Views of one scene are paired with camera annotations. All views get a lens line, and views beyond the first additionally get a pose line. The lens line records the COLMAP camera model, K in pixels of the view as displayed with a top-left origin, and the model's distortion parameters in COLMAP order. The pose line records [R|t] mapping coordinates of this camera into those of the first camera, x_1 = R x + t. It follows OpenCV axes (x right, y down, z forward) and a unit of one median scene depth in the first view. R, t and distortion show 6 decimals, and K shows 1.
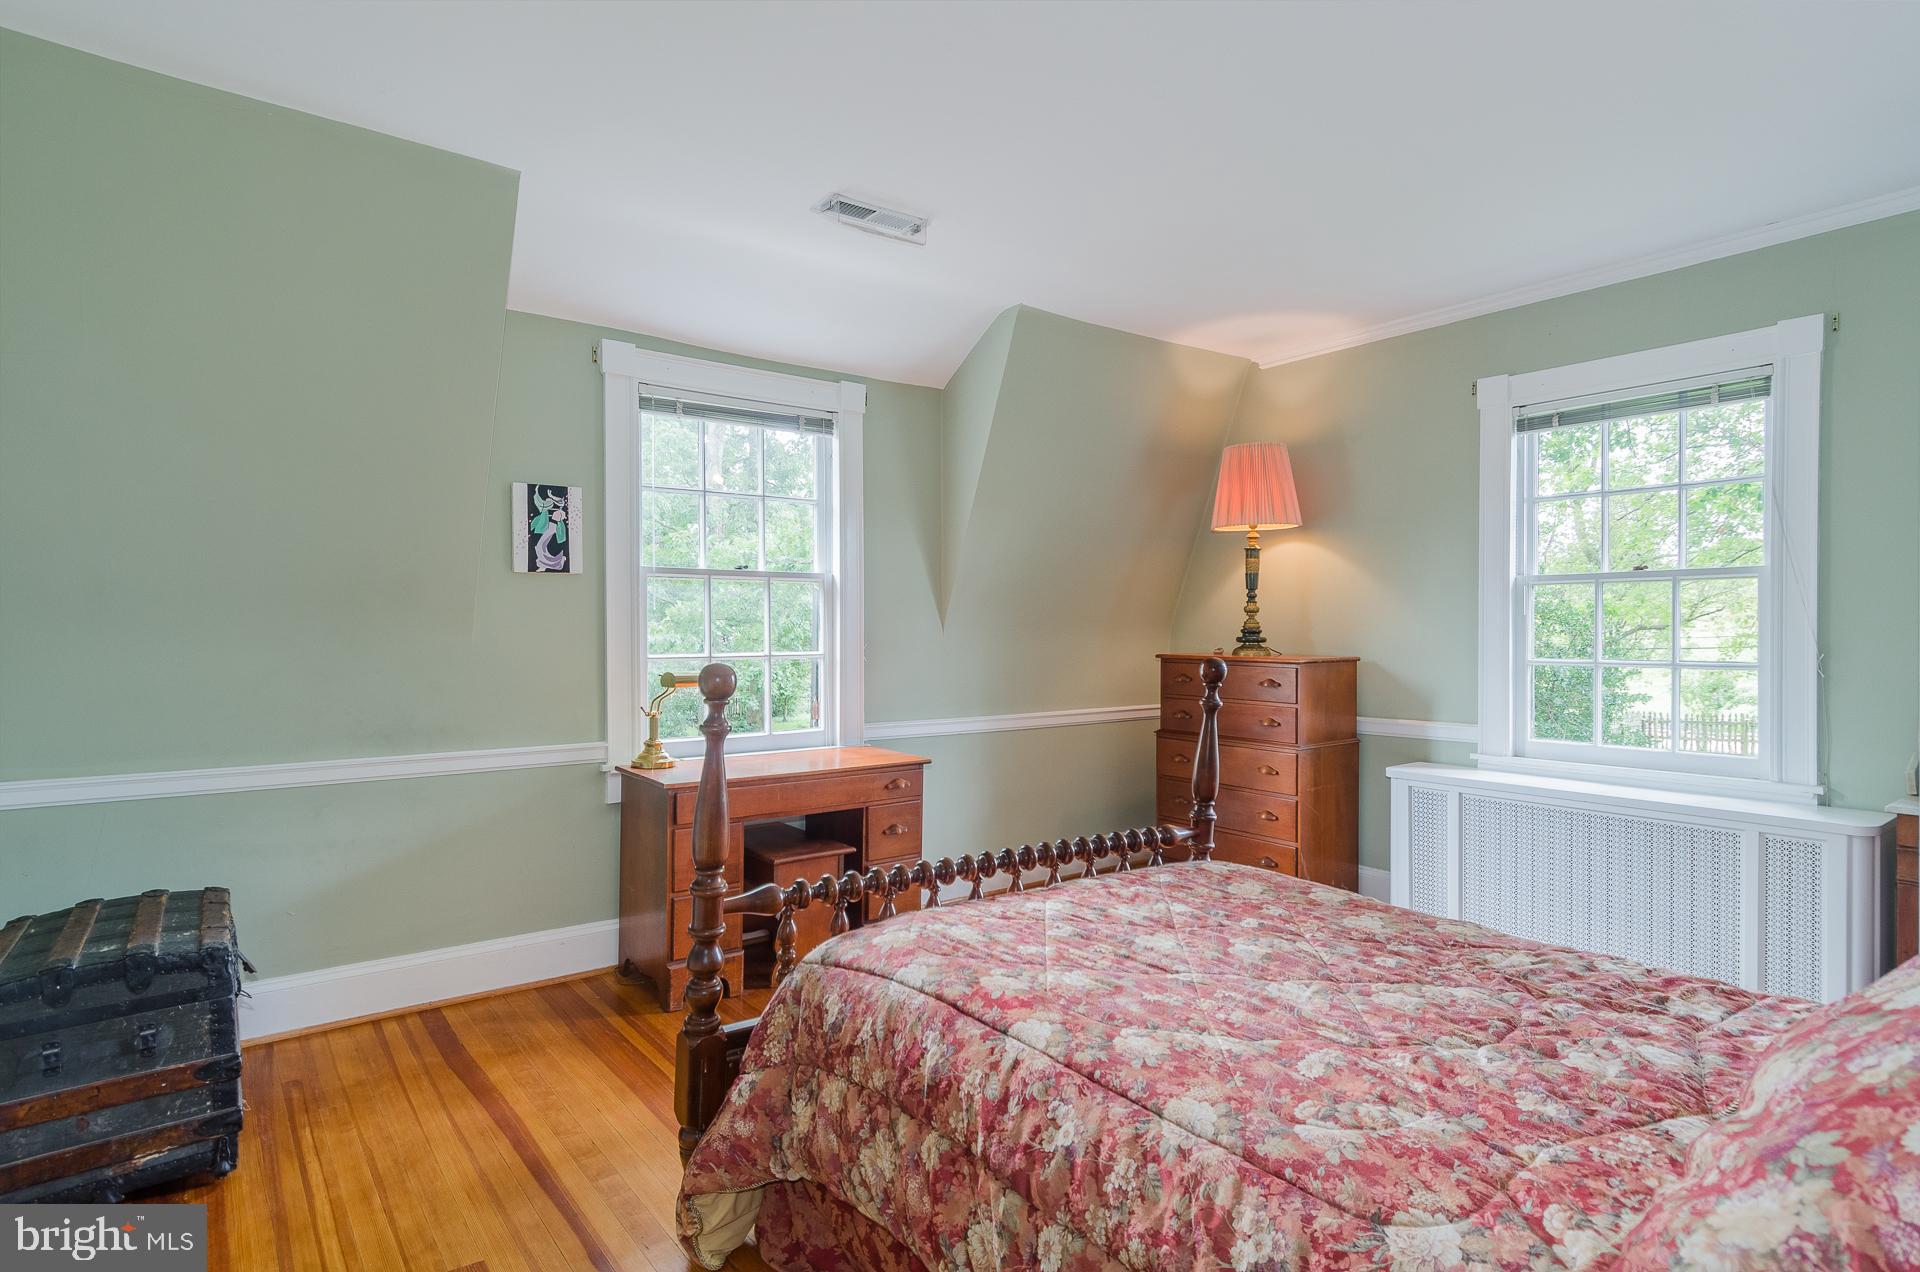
lens RADIAL K [[1009.9, 0, 966.3], [0, 1009.9, 635.6], [0, 0, 1]] dist [0.006009, -0.002273]
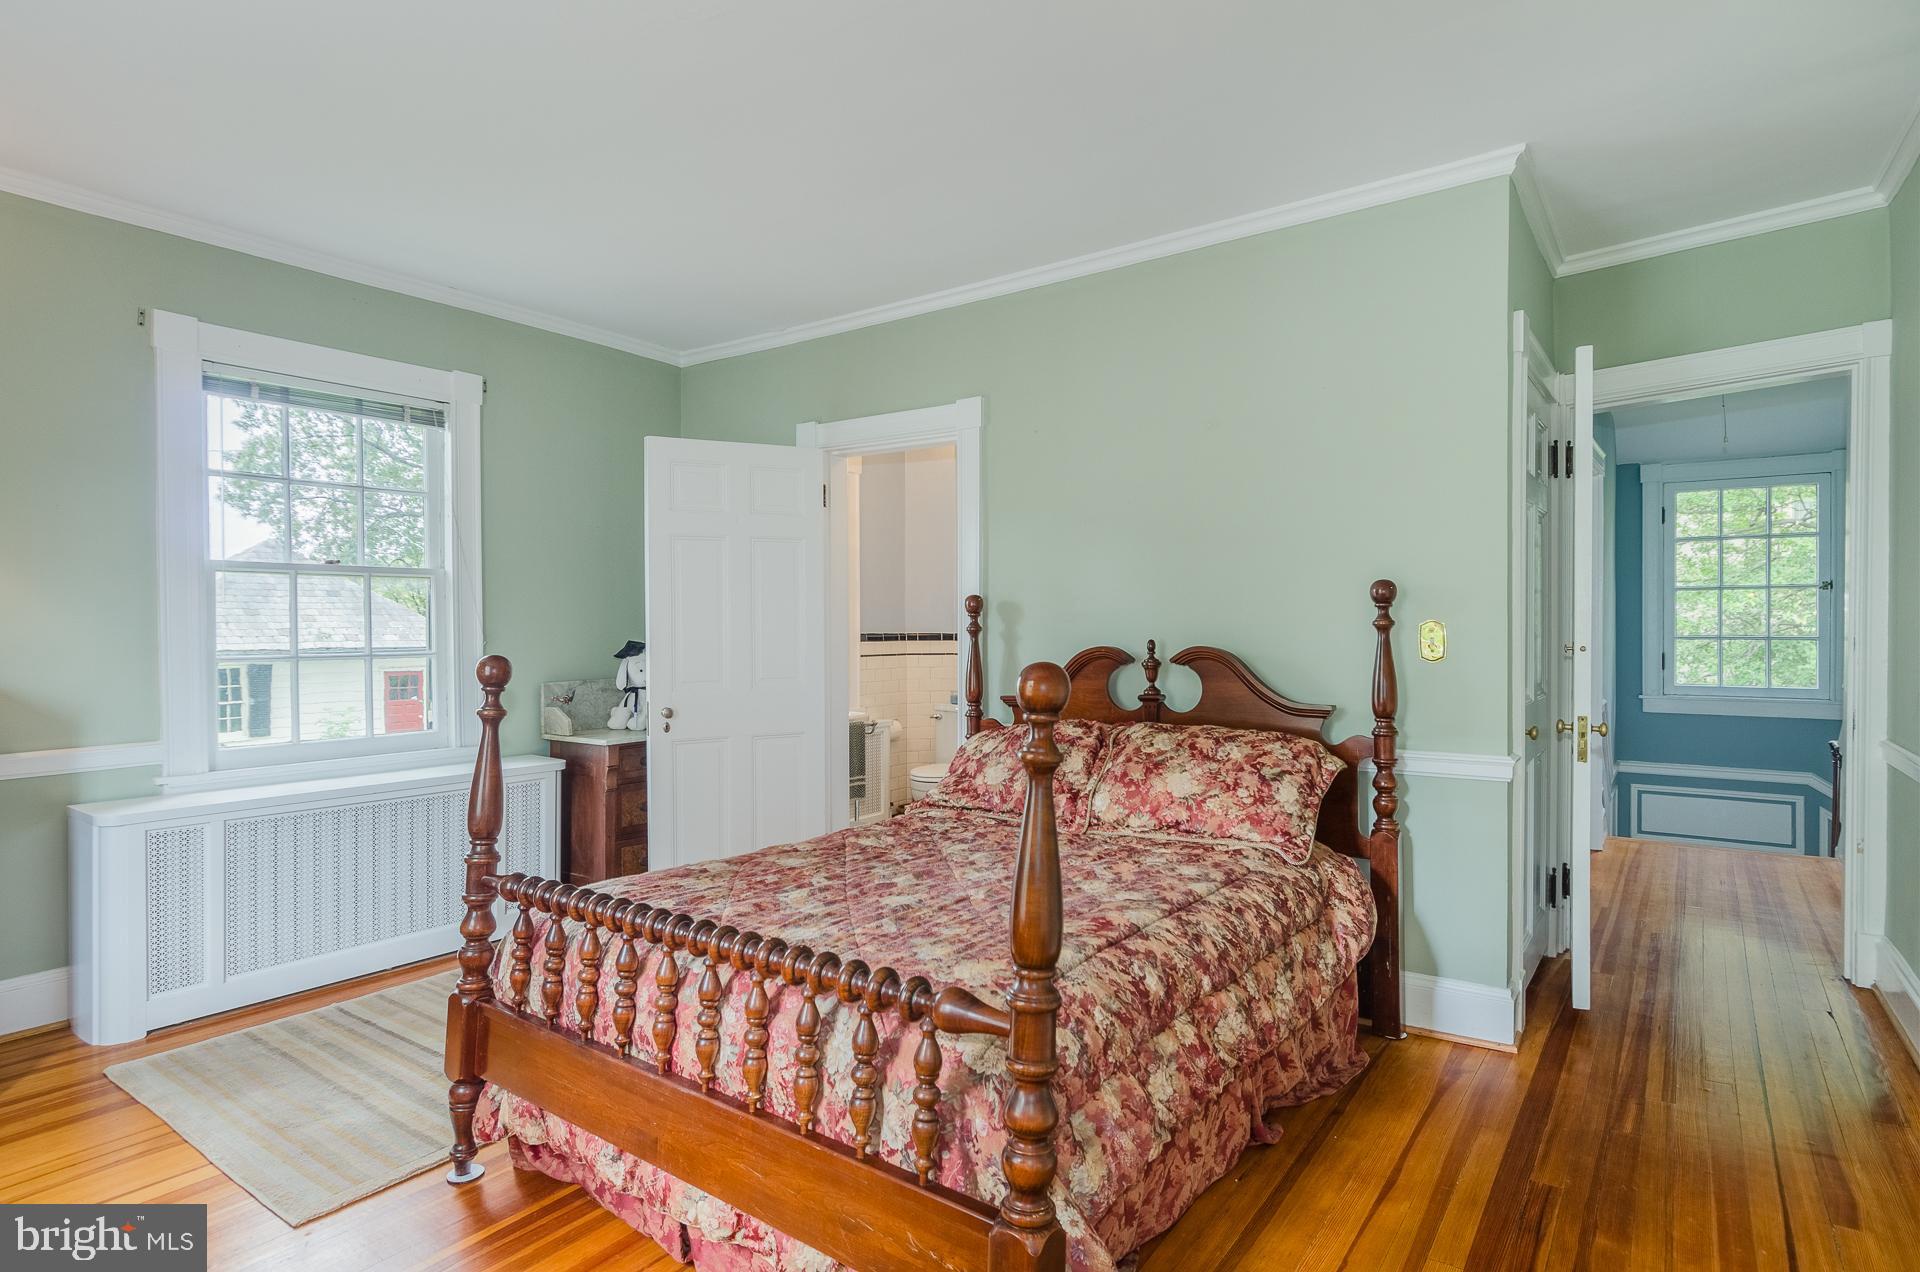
lens RADIAL K [[1009.9, 0, 966.3], [0, 1009.9, 635.6], [0, 0, 1]] dist [0.006009, -0.002273]
pose [[-0.296600, -0.006491, 0.954980, -0.497846], [0.007115, 0.999934, 0.009006, 0.002753], [-0.954975, 0.009465, -0.296534, 0.706079]]
